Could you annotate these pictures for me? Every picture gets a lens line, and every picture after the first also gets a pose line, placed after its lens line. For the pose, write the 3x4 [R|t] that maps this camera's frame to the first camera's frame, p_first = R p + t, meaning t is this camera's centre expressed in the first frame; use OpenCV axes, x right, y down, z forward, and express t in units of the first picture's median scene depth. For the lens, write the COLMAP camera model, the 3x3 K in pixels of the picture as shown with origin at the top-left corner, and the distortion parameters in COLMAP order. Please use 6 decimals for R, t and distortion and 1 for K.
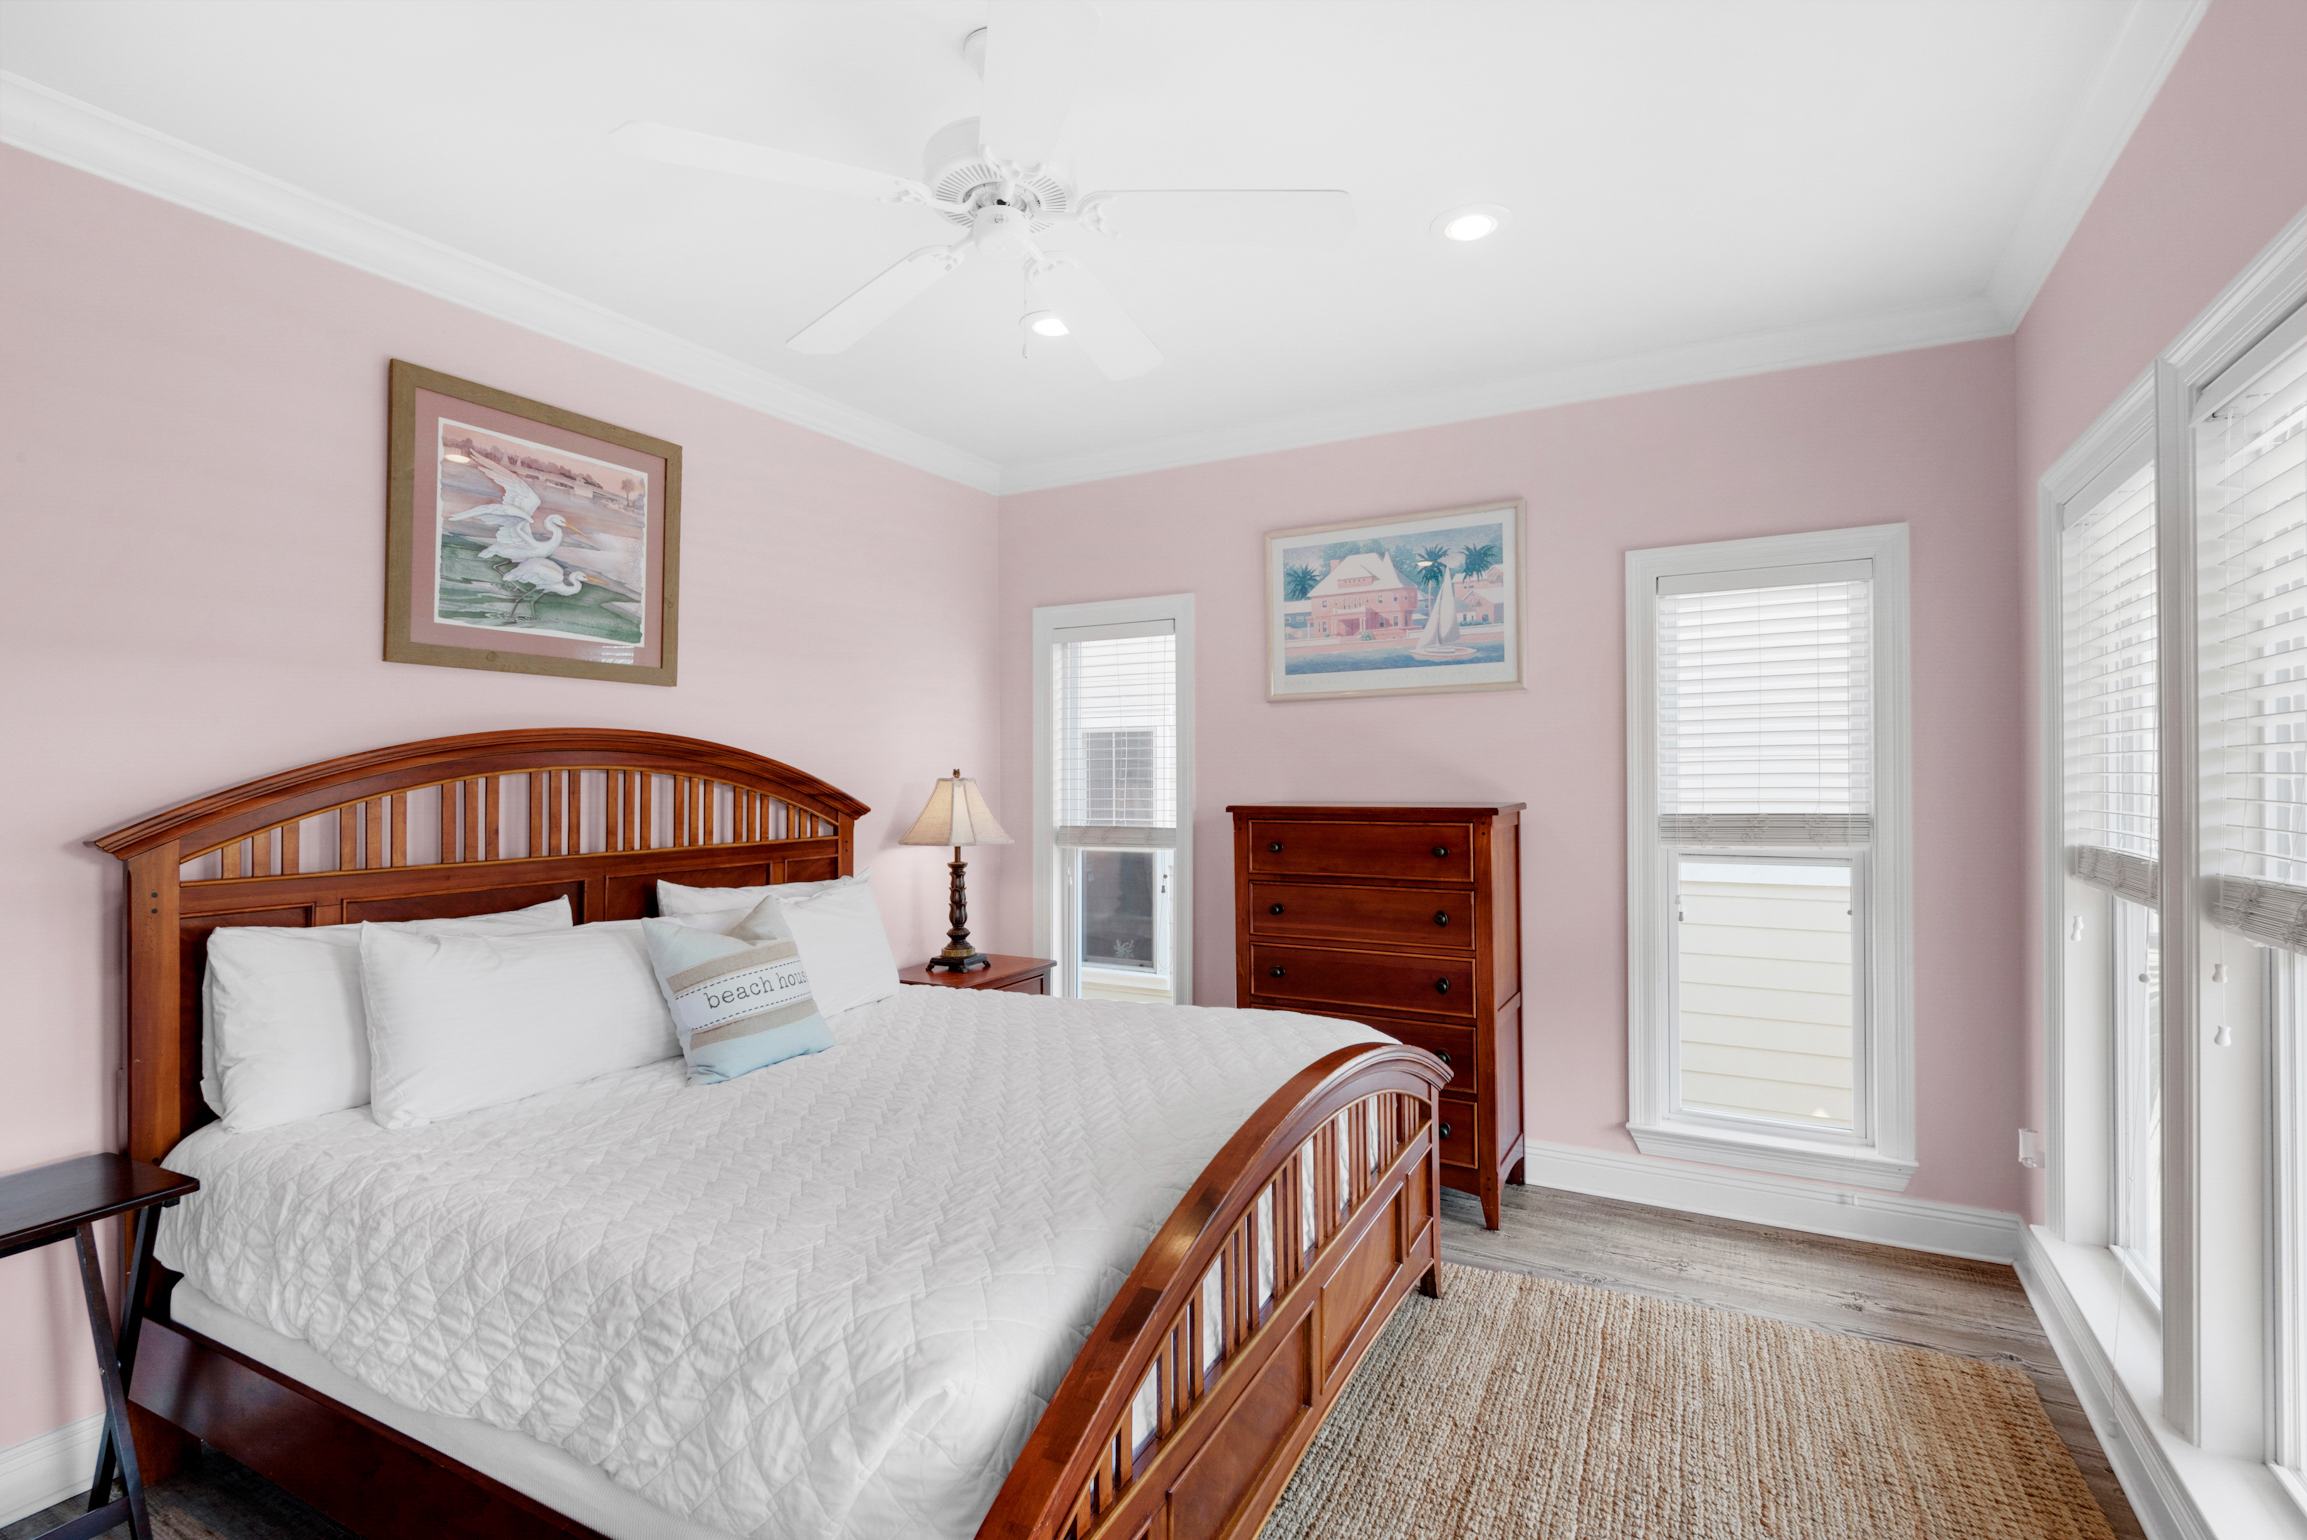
lens RADIAL K [[1092.7, 0, 1149.3], [0, 1092.7, 769.9], [0, 0, 1]] dist [0.019962, 0.000070]
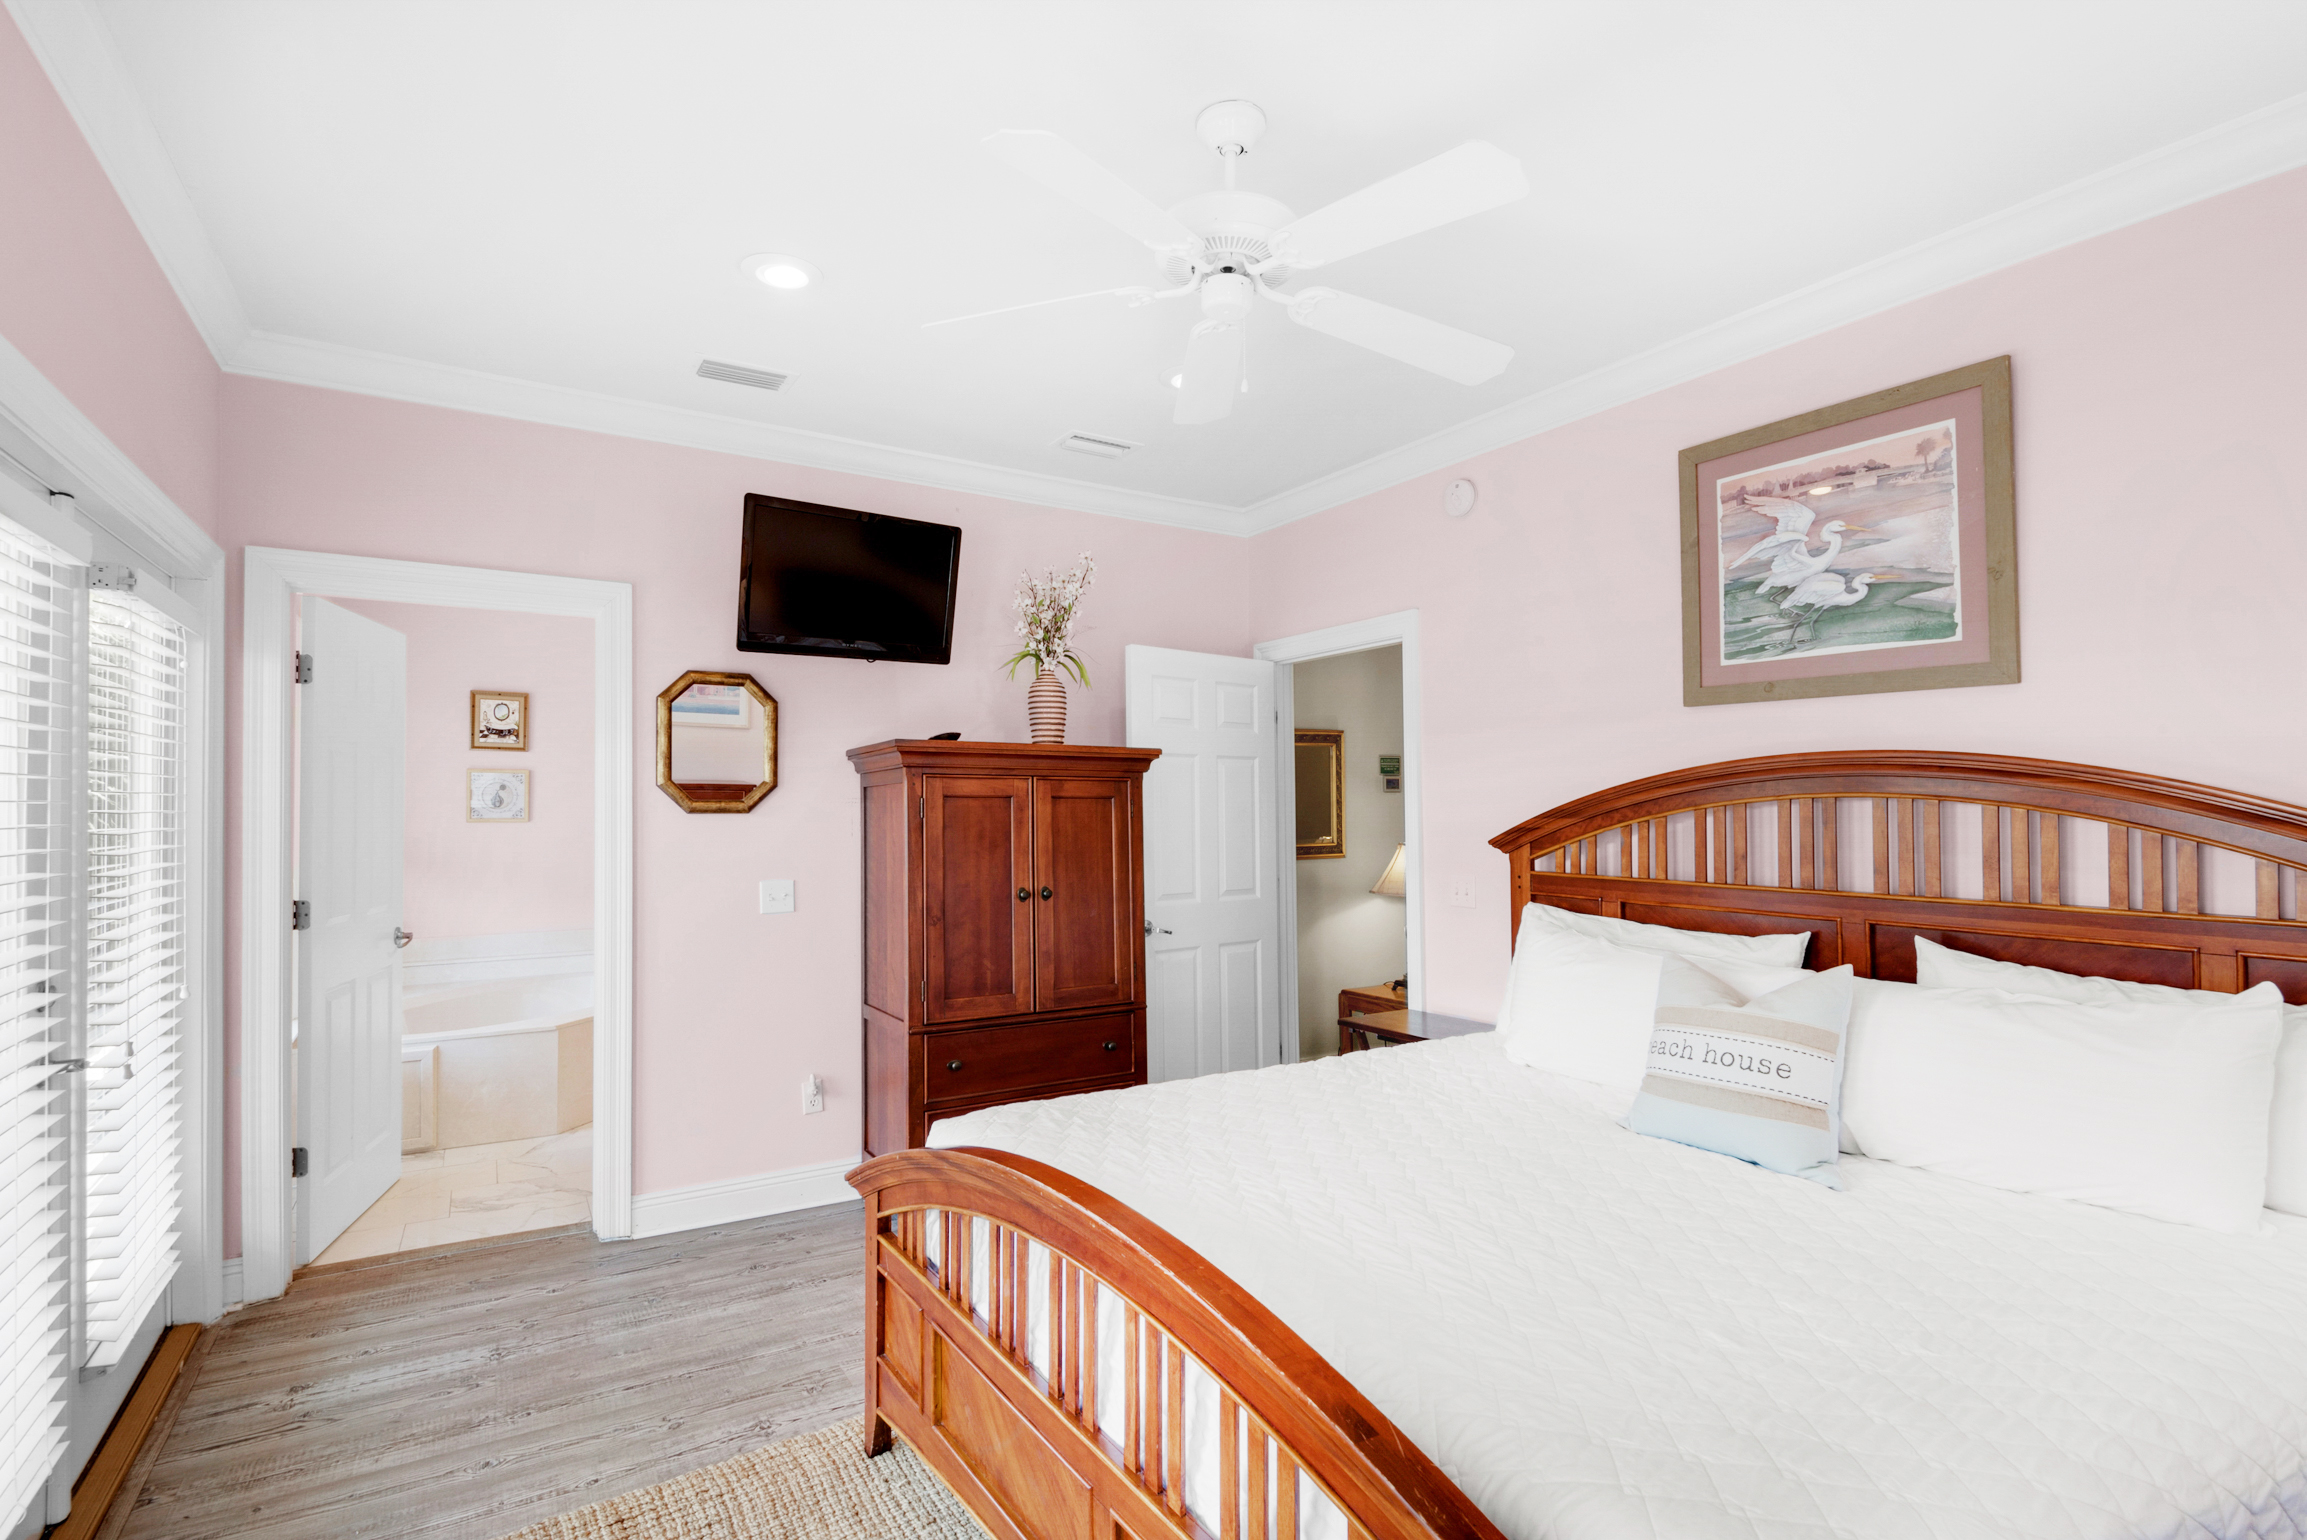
lens RADIAL K [[1092.7, 0, 1140.1], [0, 1092.7, 781.1], [0, 0, 1]] dist [0.019962, 0.000070]
pose [[-0.485956, -0.011302, -0.873910, 0.528726], [0.008098, 0.999815, -0.017434, -0.002710], [0.873946, -0.015549, -0.485774, 0.903569]]
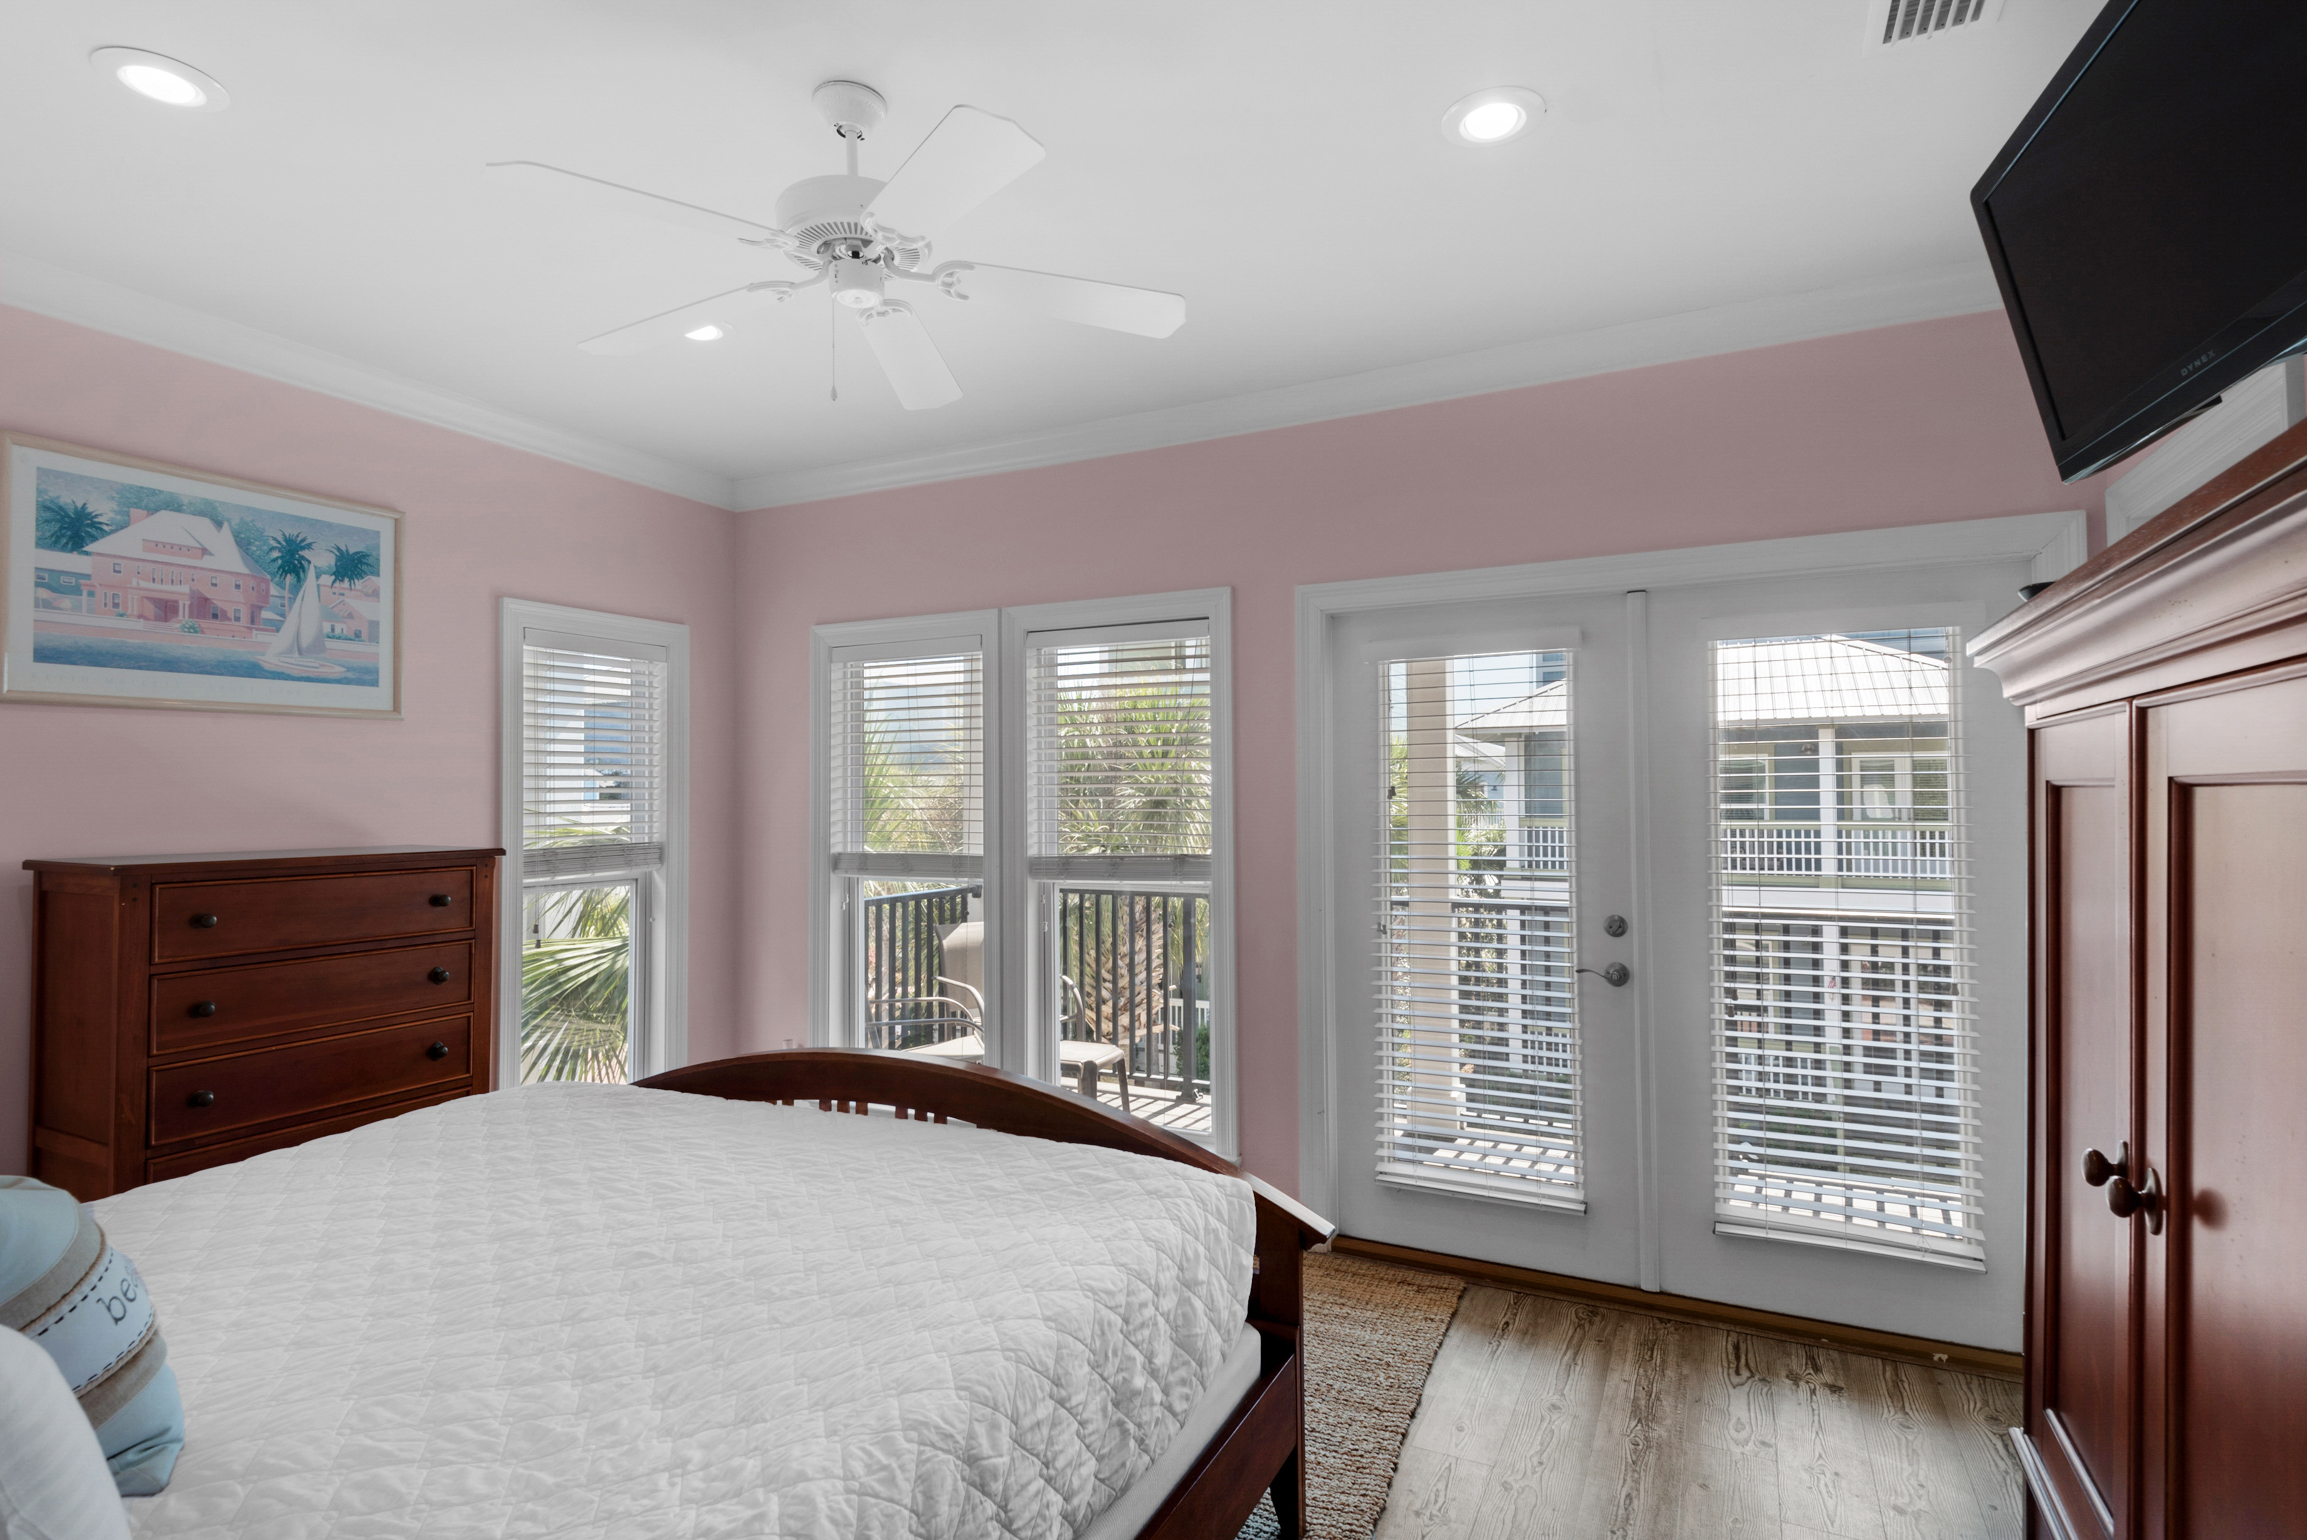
lens RADIAL K [[1140.7, 0, 1159.4], [0, 1140.7, 785.4], [0, 0, 1]] dist [0.023695, -0.001624]
pose [[-0.029209, 0.016122, 0.999443, -0.755358], [-0.000474, 0.999870, -0.016143, -0.004852], [-0.999573, -0.000946, -0.029197, 0.471901]]
